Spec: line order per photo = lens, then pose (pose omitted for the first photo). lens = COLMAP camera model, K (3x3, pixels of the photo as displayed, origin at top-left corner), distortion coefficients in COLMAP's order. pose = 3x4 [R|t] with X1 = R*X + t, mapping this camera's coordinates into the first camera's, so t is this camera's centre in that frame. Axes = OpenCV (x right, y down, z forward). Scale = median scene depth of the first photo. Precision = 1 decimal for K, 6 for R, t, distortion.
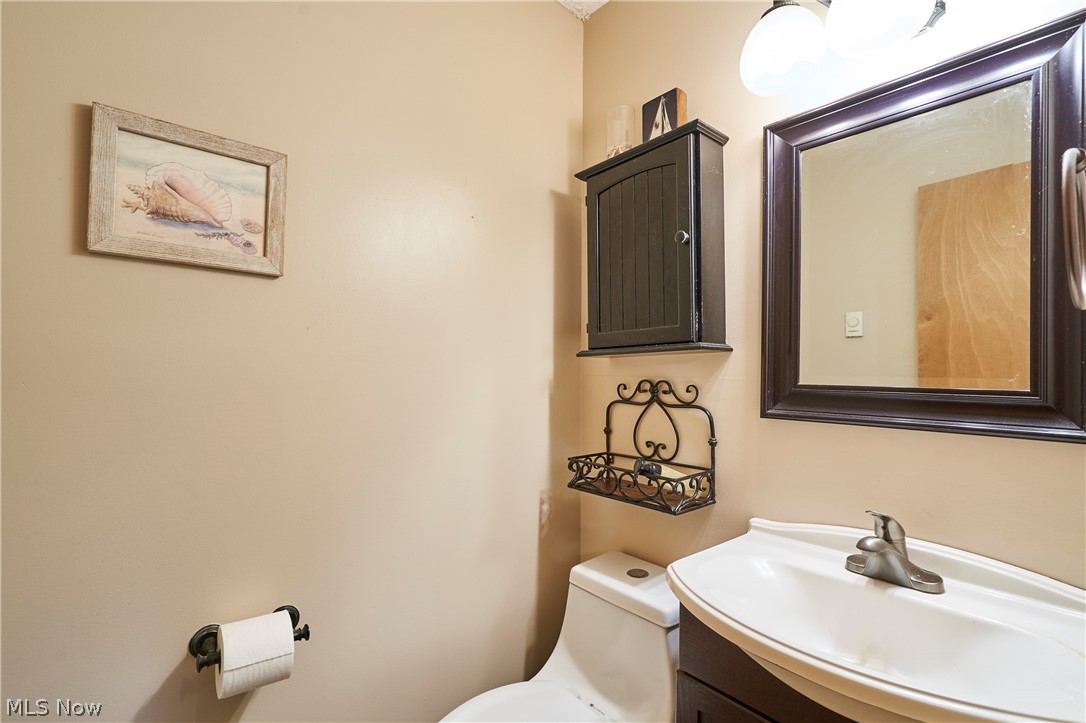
lens RADIAL K [[510.6, 0, 543.0], [0, 510.6, 361.5], [0, 0, 1]] dist [0.000439, -0.000284]
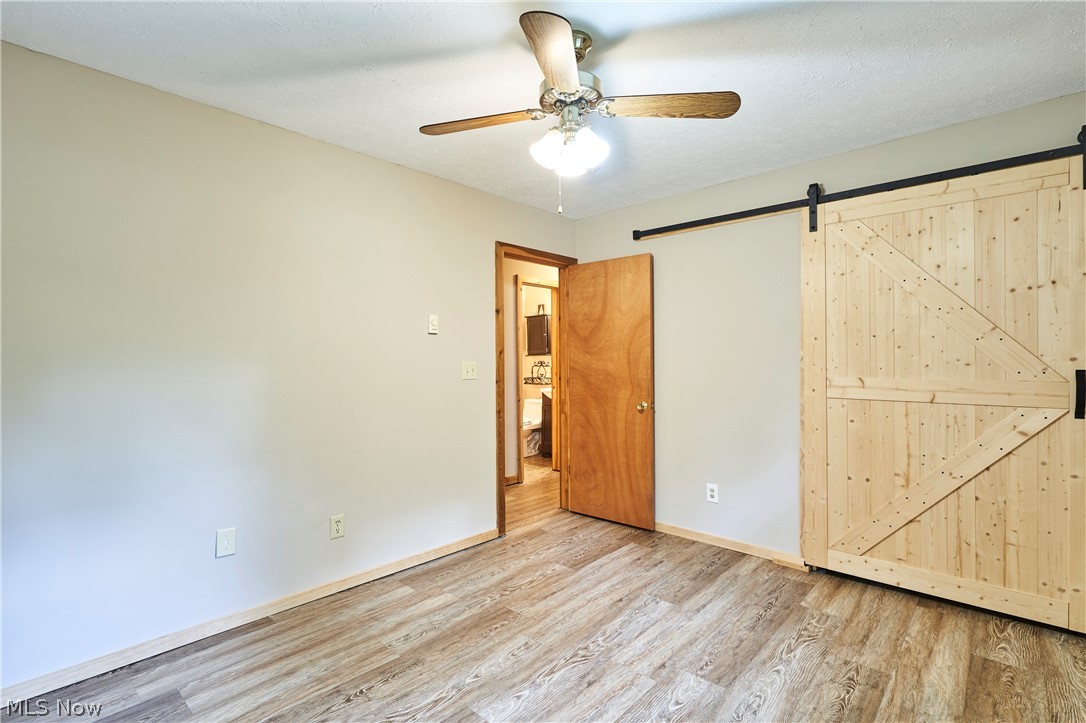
lens RADIAL K [[510.6, 0, 543.0], [0, 510.6, 361.5], [0, 0, 1]] dist [0.000439, -0.000284]
pose [[0.992386, -0.013412, 0.122437, -0.355021], [0.011689, 0.999822, 0.014785, -0.030202], [-0.122614, -0.013241, 0.992366, -3.763222]]
